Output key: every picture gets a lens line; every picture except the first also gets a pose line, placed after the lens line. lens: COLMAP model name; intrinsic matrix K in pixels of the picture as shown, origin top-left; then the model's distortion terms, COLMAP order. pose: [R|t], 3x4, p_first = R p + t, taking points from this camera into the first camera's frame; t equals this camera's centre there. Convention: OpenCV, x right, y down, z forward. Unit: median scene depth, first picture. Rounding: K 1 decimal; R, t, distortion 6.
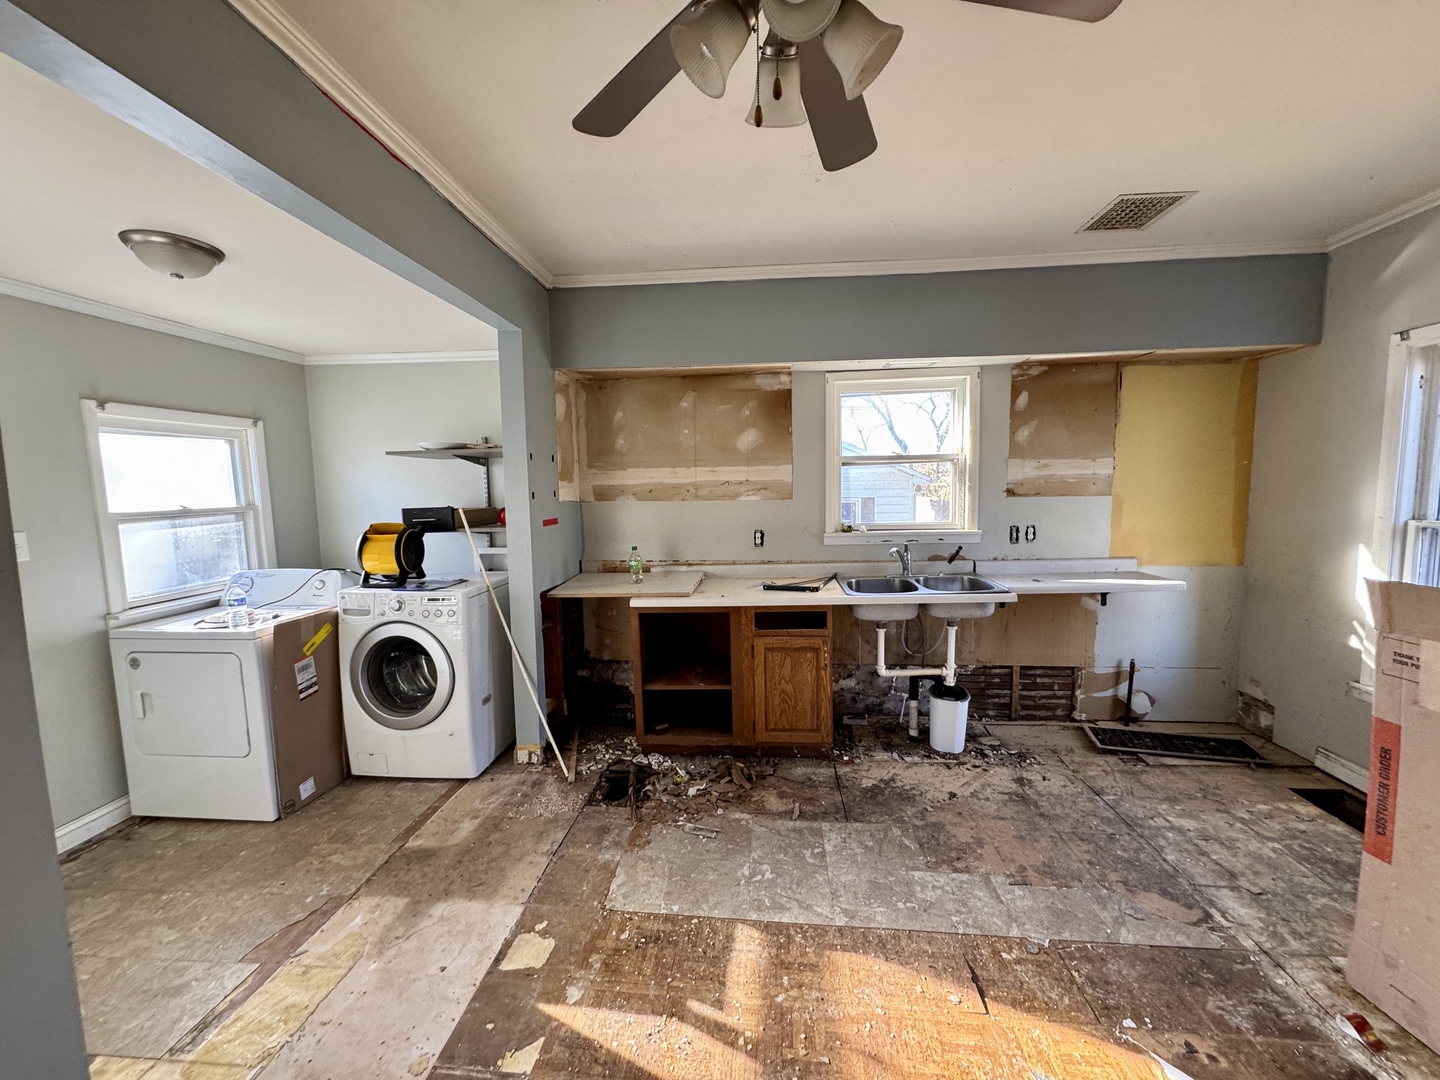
lens RADIAL K [[575.3, 0, 720.0], [0, 575.3, 540.0], [0, 0, 1]] dist [-0.001075, -0.000333]
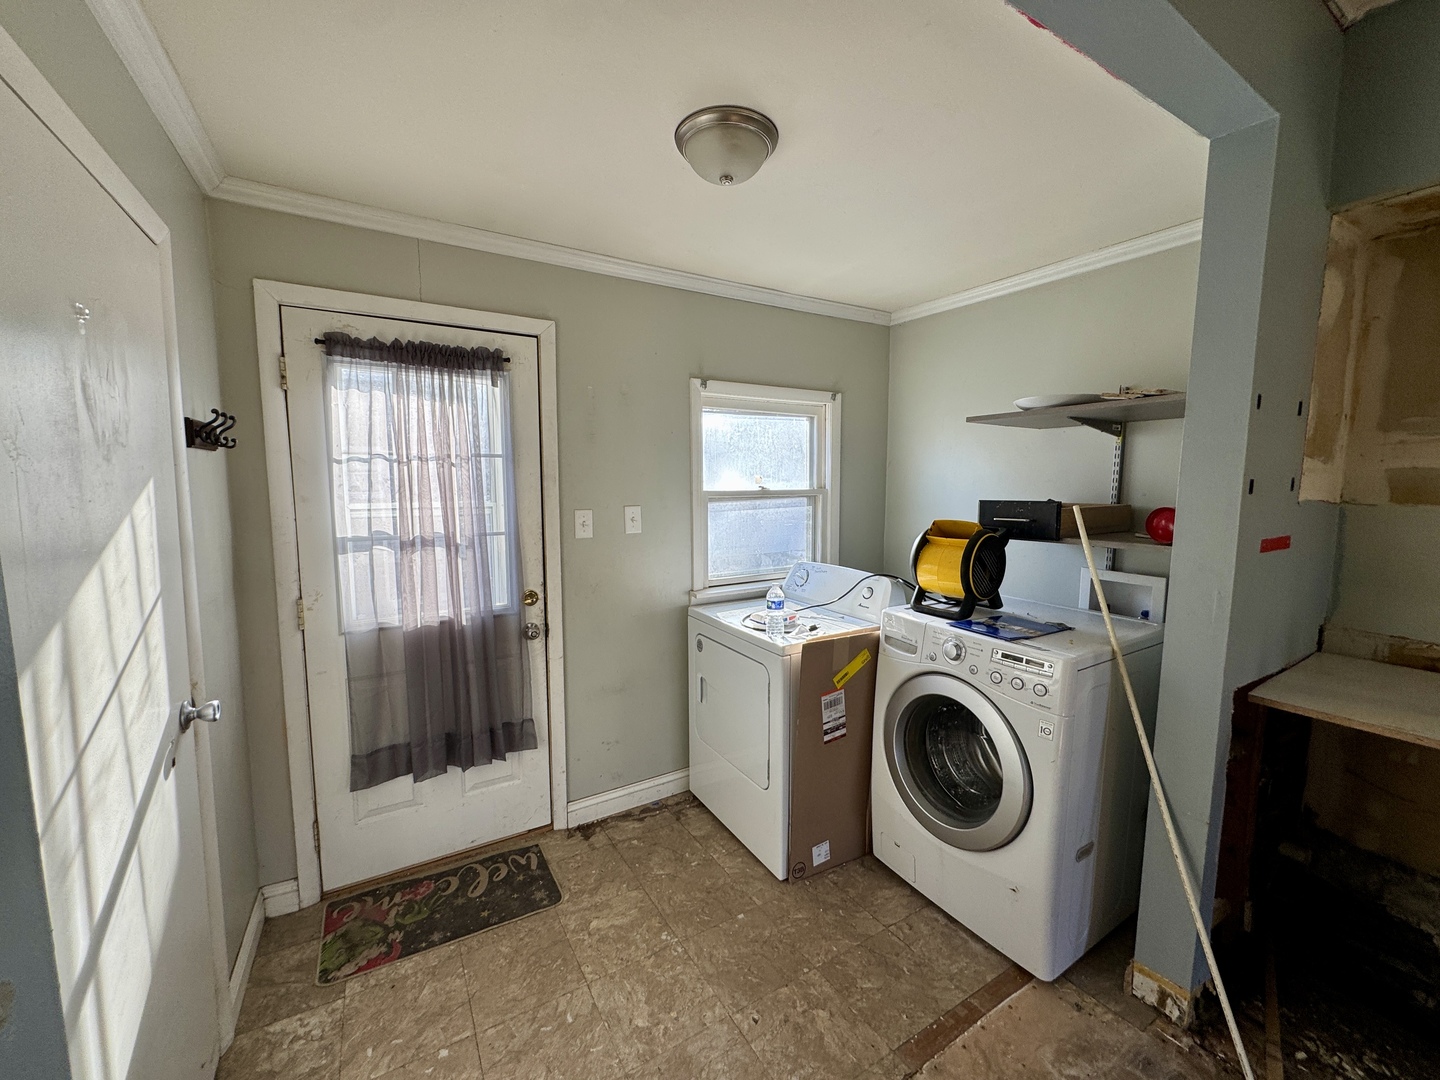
lens RADIAL K [[575.3, 0, 720.0], [0, 575.3, 540.0], [0, 0, 1]] dist [-0.001075, -0.000333]
pose [[0.595577, 0.103355, -0.796622, -0.208351], [-0.088739, 0.994084, 0.062630, -0.025645], [0.798382, 0.033390, 0.601225, 0.382063]]
